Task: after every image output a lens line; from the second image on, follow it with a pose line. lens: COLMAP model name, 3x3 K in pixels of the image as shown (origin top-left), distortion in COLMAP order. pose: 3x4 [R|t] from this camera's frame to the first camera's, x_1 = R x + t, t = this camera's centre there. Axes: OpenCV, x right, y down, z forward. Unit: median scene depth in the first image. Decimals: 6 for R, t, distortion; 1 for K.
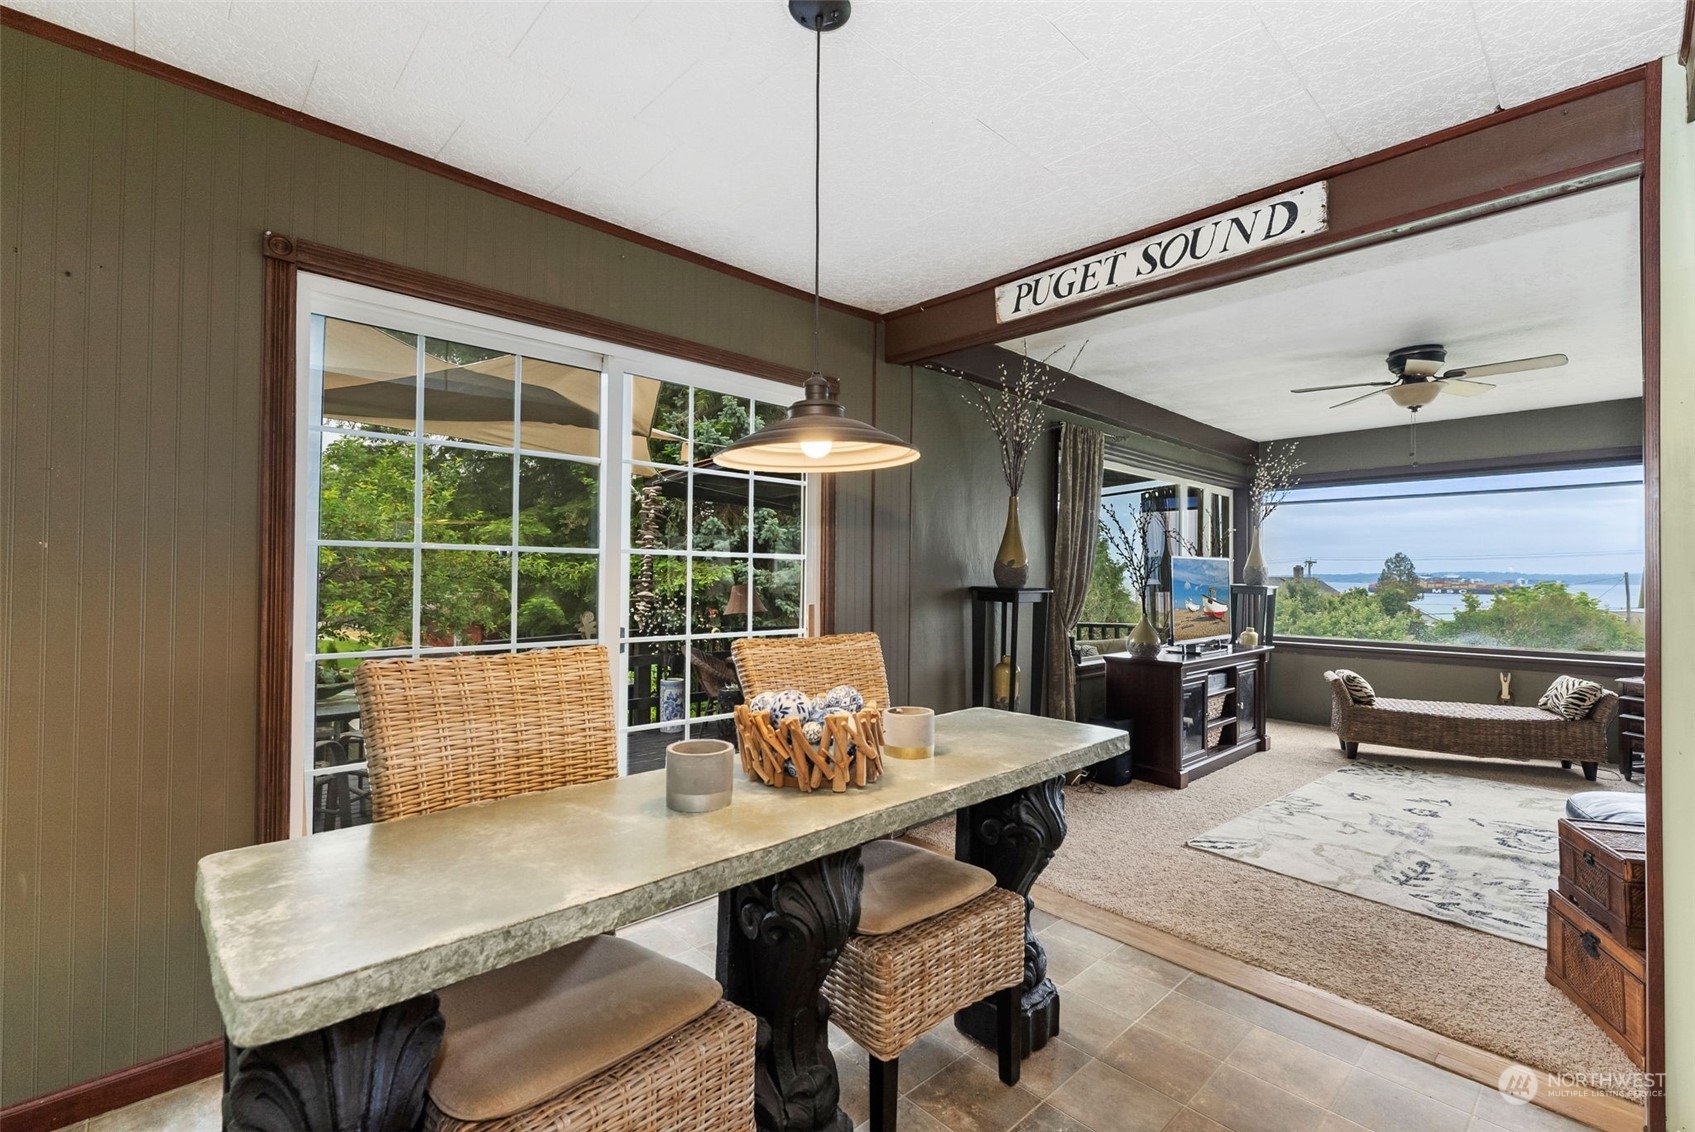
lens RADIAL K [[755.9, 0, 845.7], [0, 755.9, 571.7], [0, 0, 1]] dist [0.000464, 0.000006]
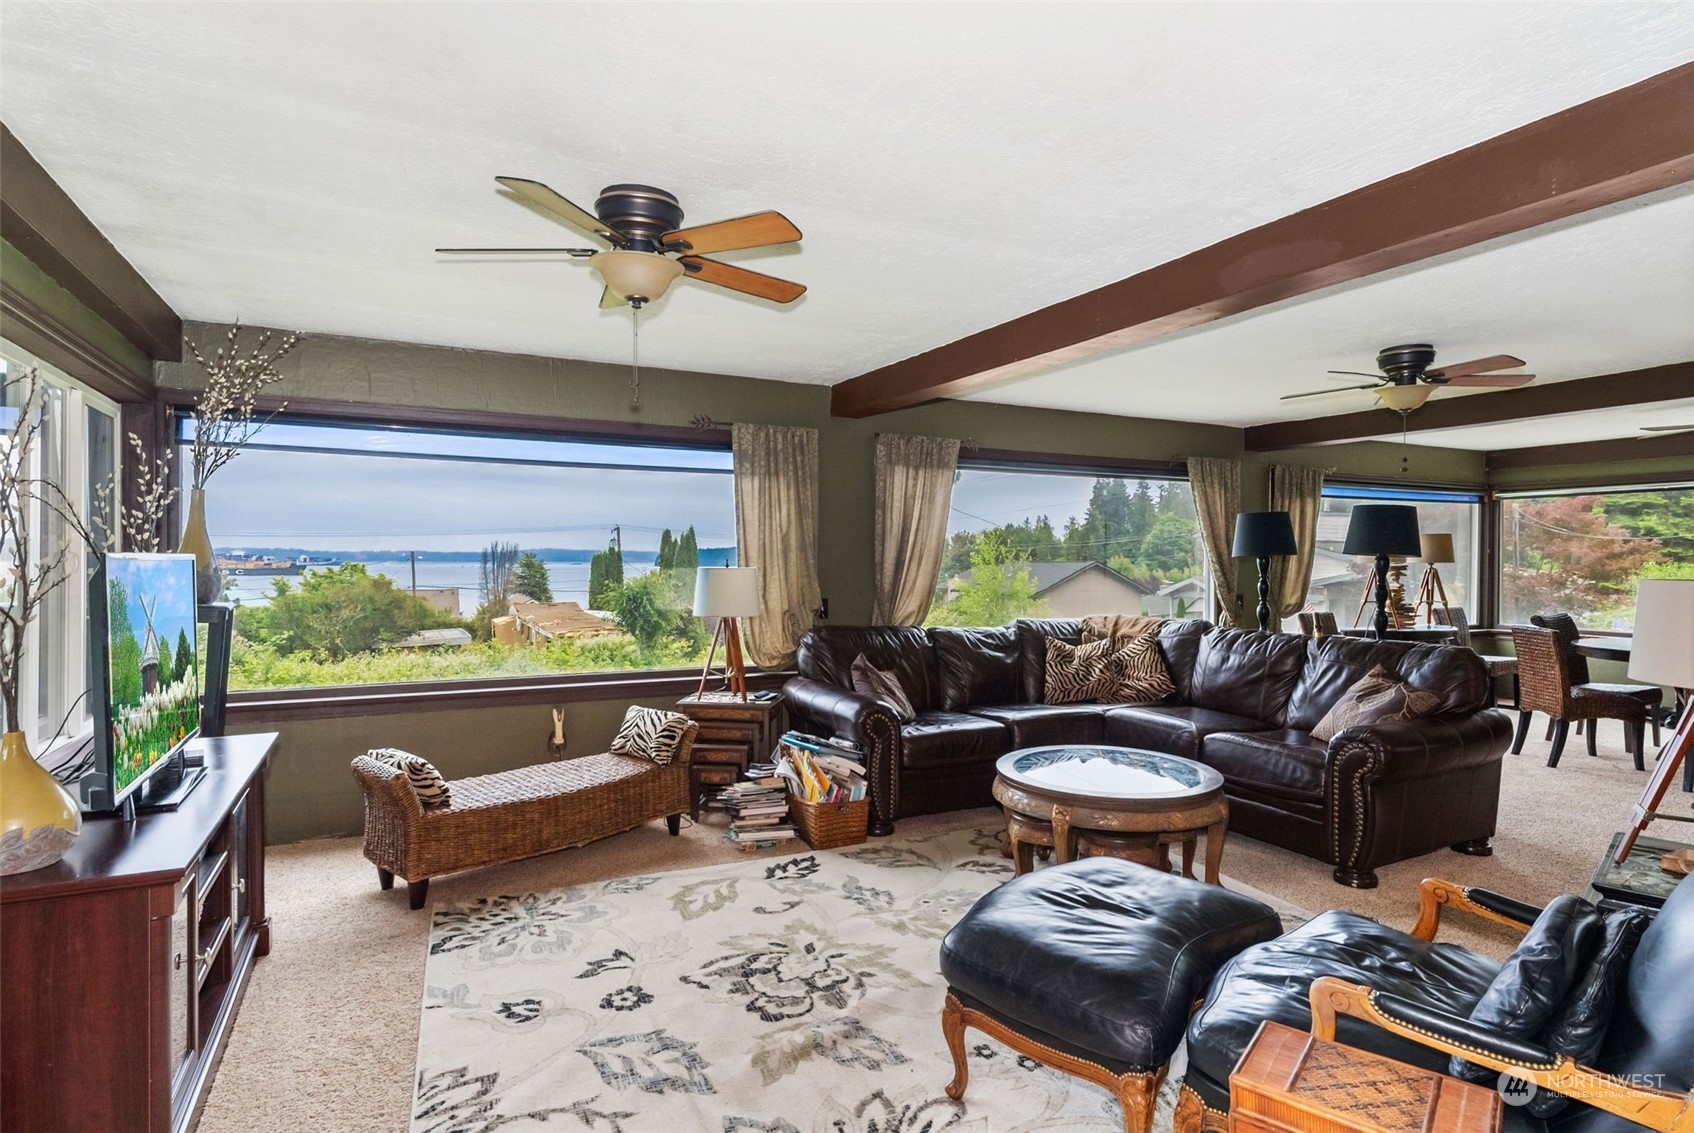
lens RADIAL K [[901.9, 0, 863.0], [0, 901.9, 572.1], [0, 0, 1]] dist [0.004282, 0.000753]
pose [[0.277042, -0.015020, 0.960740, 0.127292], [-0.012082, 0.999744, 0.019114, -0.023052], [-0.960782, -0.016903, 0.276790, 0.546708]]
